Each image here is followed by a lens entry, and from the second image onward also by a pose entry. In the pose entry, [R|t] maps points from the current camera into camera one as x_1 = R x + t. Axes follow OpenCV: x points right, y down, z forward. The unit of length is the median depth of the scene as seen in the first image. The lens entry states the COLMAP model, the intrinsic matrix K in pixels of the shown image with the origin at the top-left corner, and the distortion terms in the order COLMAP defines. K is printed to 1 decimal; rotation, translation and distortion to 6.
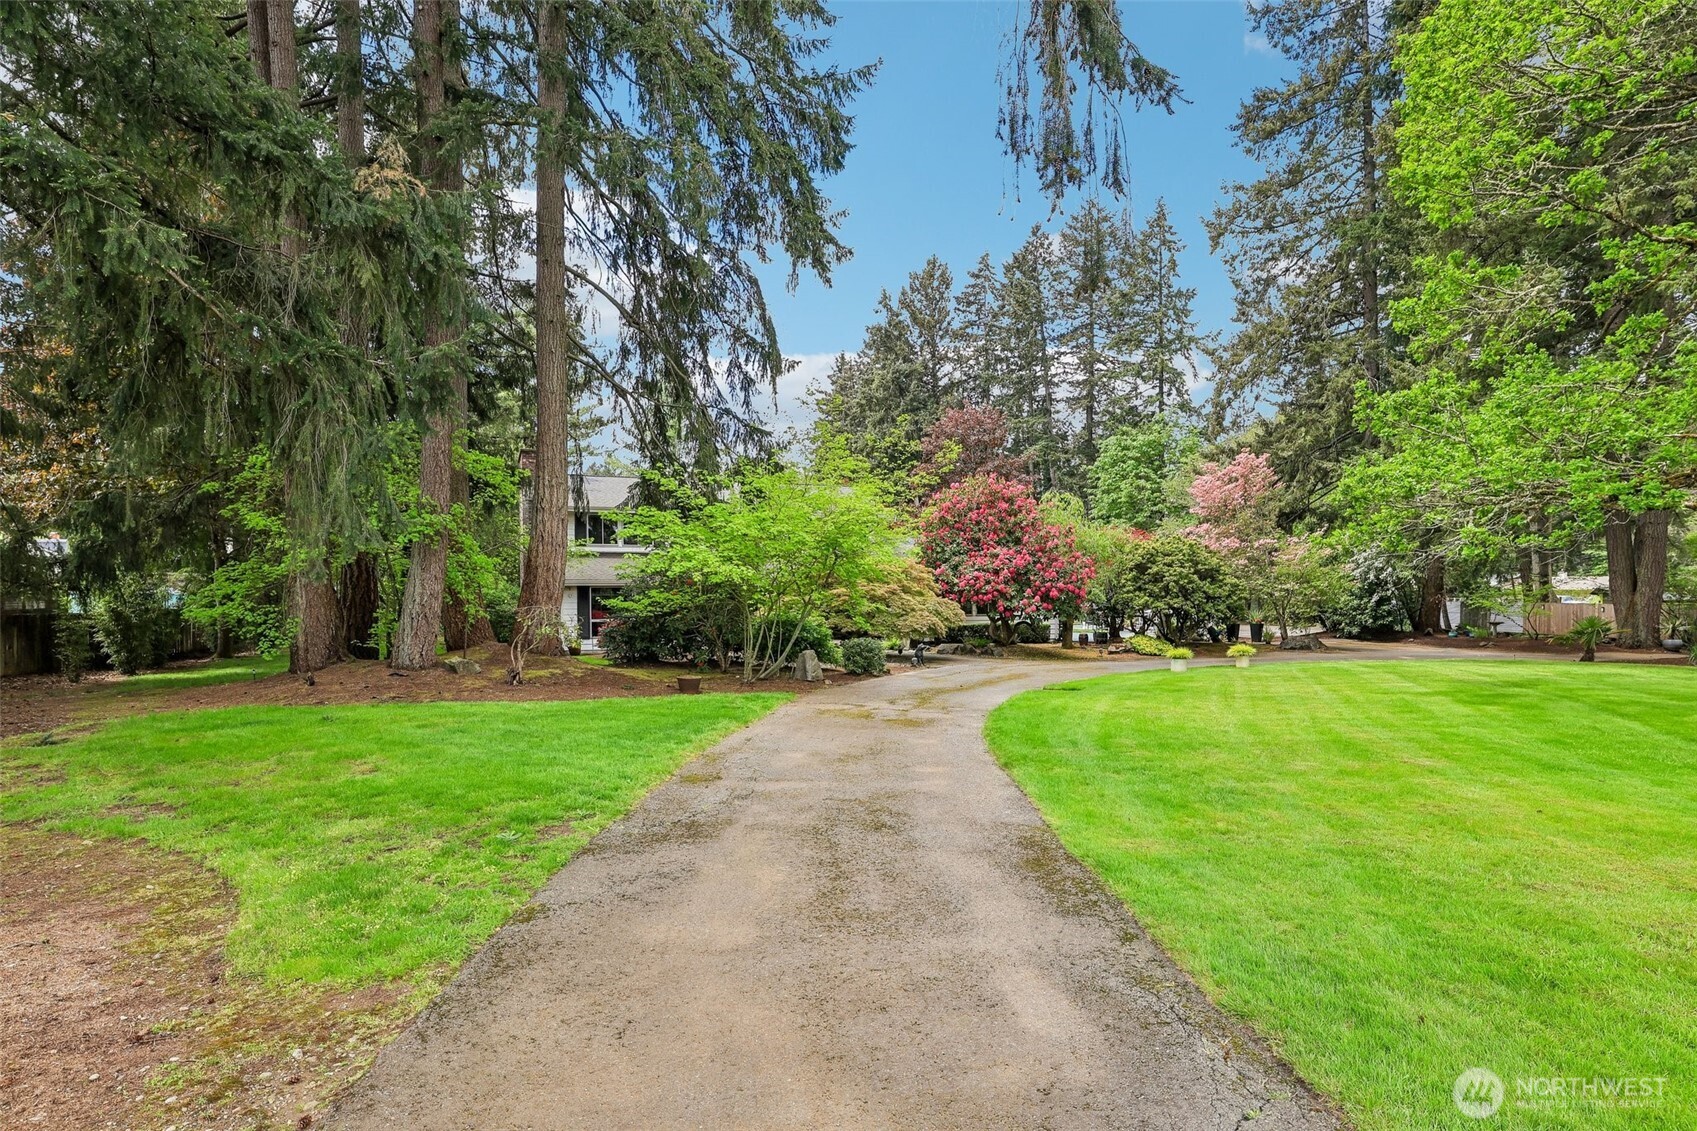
lens RADIAL K [[935.2, 0, 851.1], [0, 935.2, 569.5], [0, 0, 1]] dist [0.000160, -0.000031]
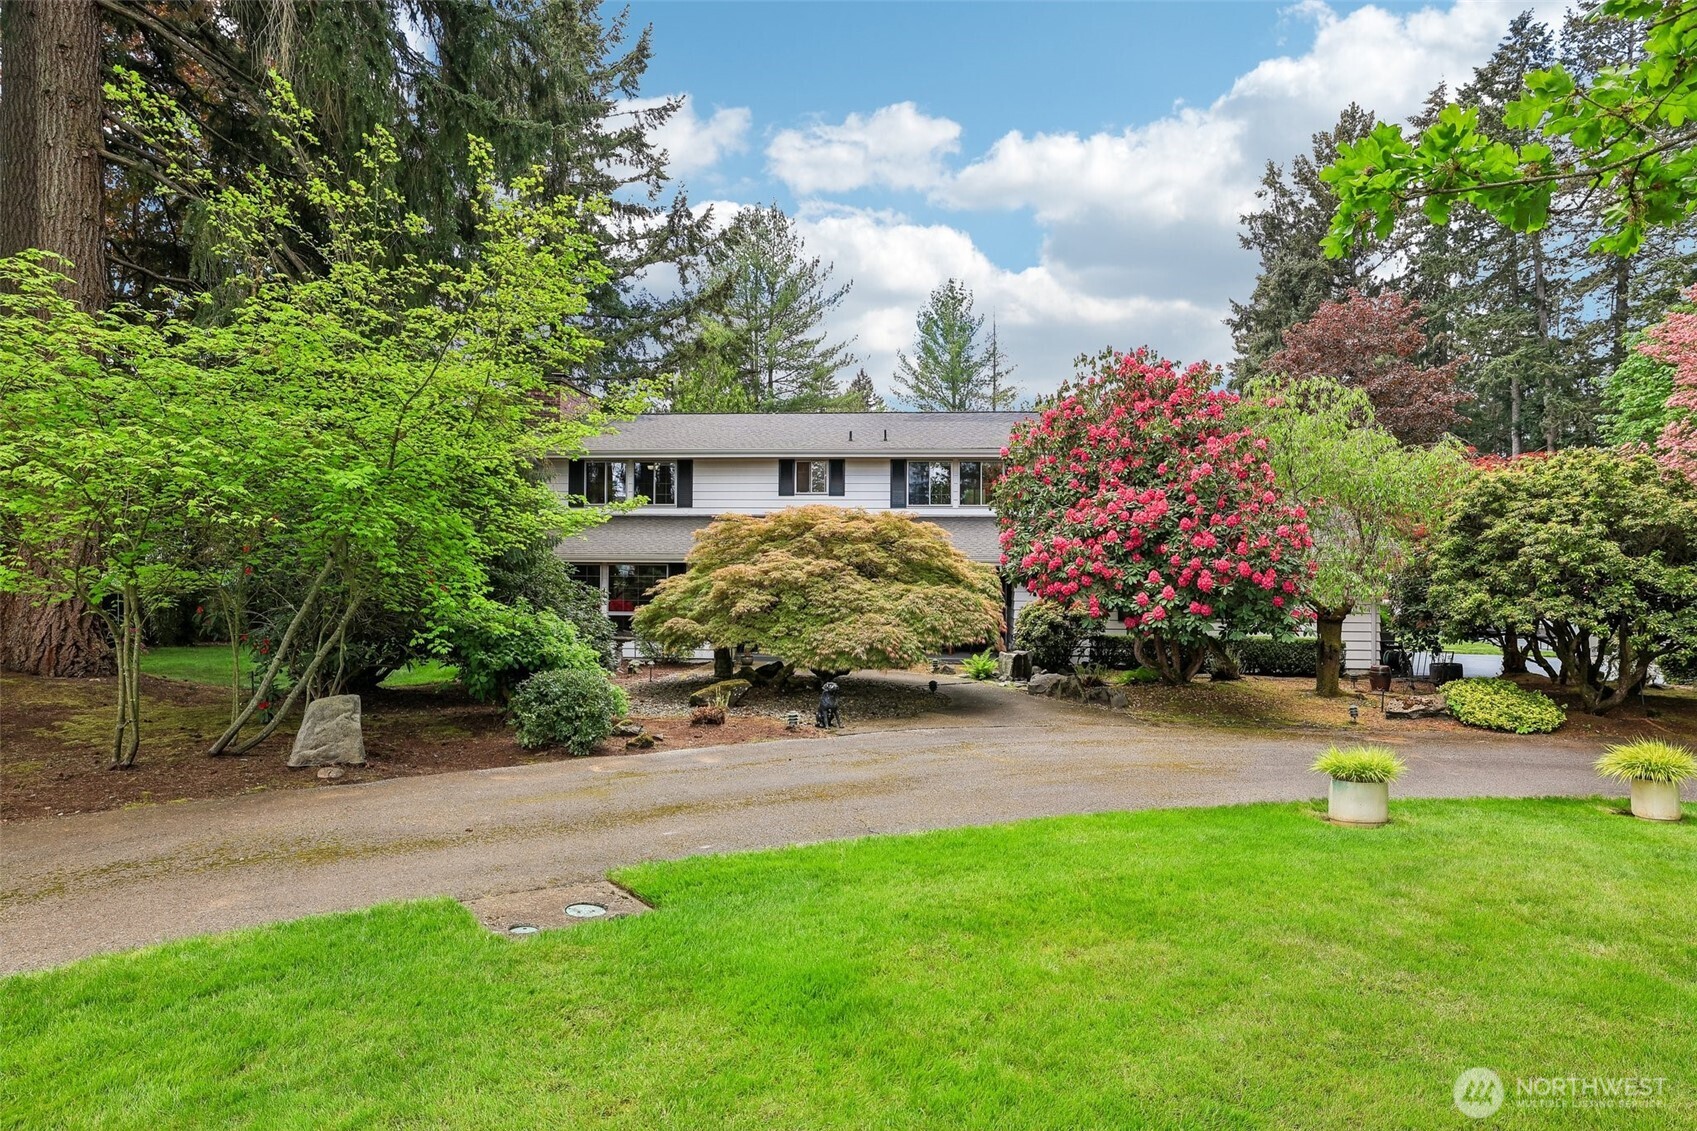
lens RADIAL K [[977.9, 0, 848.1], [0, 977.9, 559.6], [0, 0, 1]] dist [0.002386, 0.002308]
pose [[0.886777, 0.005182, -0.462169, 0.248035], [-0.000942, 0.999955, 0.009406, 0.009130], [0.462197, -0.007906, 0.886742, 0.430898]]
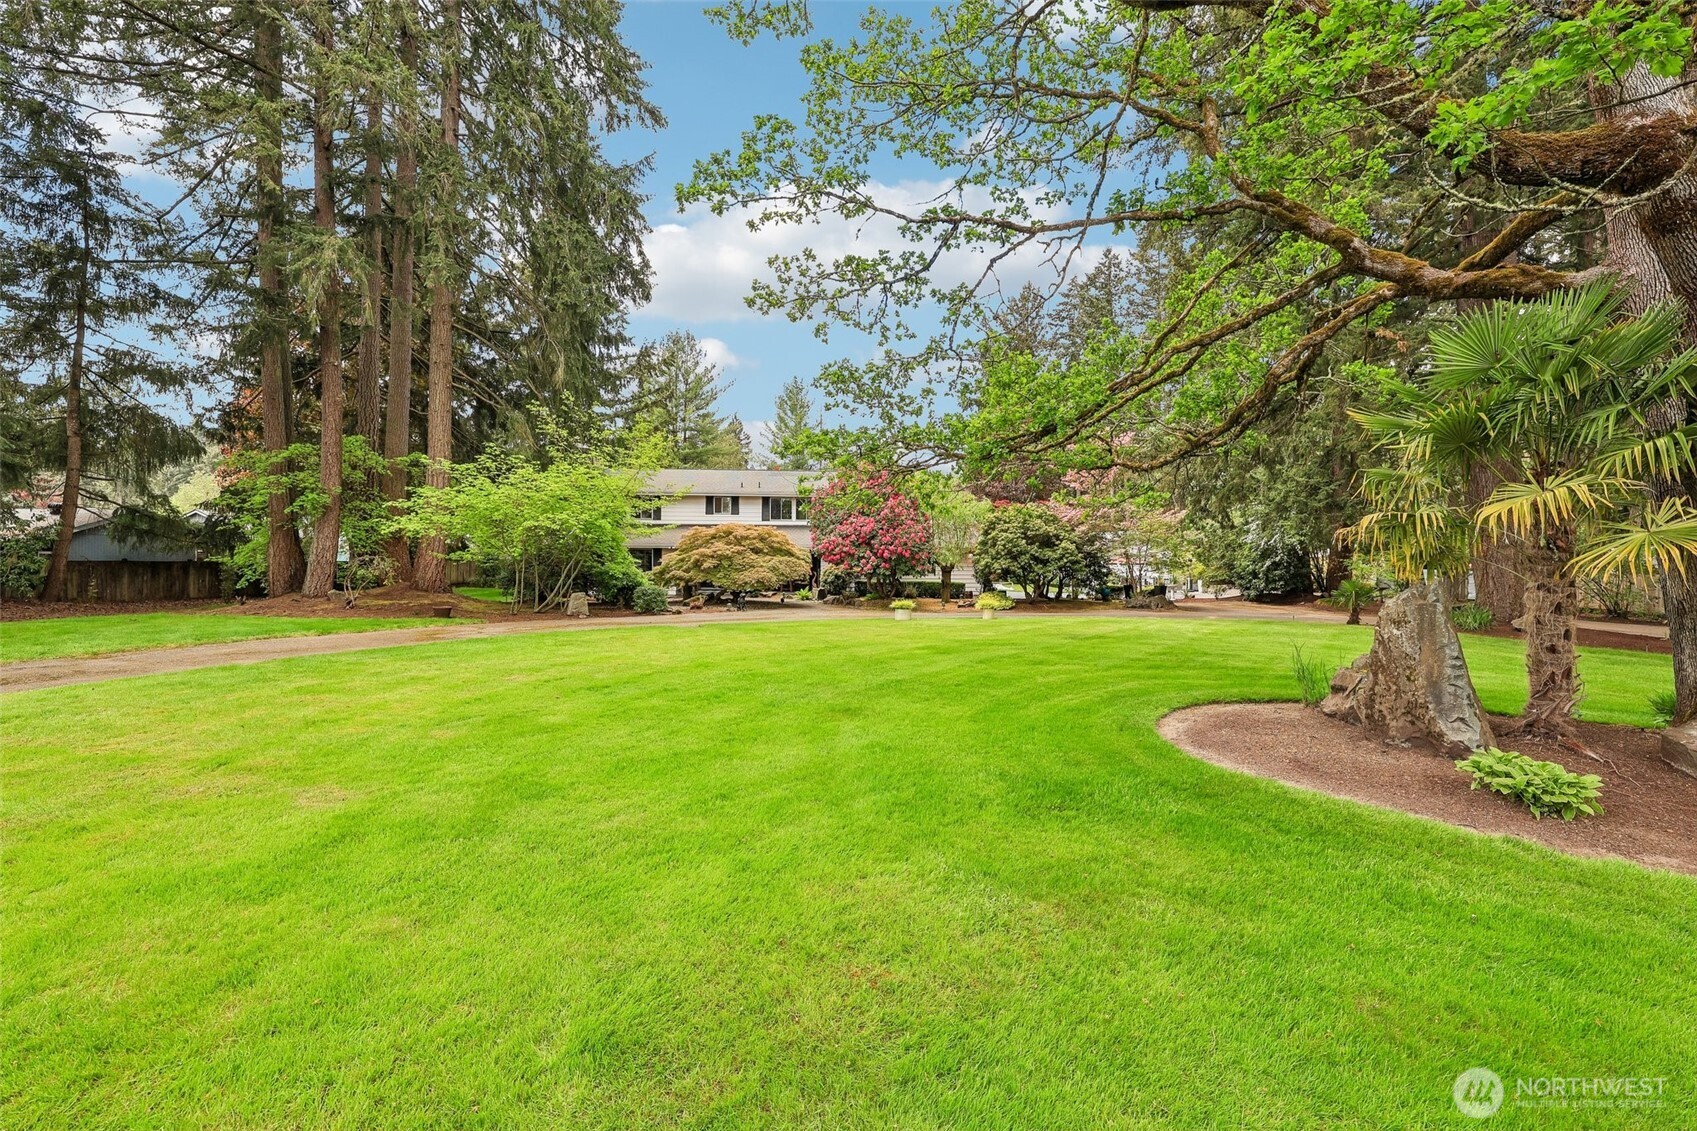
lens RADIAL K [[731.5, 0, 849.1], [0, 731.5, 517.4], [0, 0, 1]] dist [-0.030153, 0.003924]
pose [[0.953565, -0.006529, -0.301117, 0.398245], [-0.002803, 0.999529, -0.030549, 0.005535], [0.301175, 0.029974, 0.953098, 0.076241]]
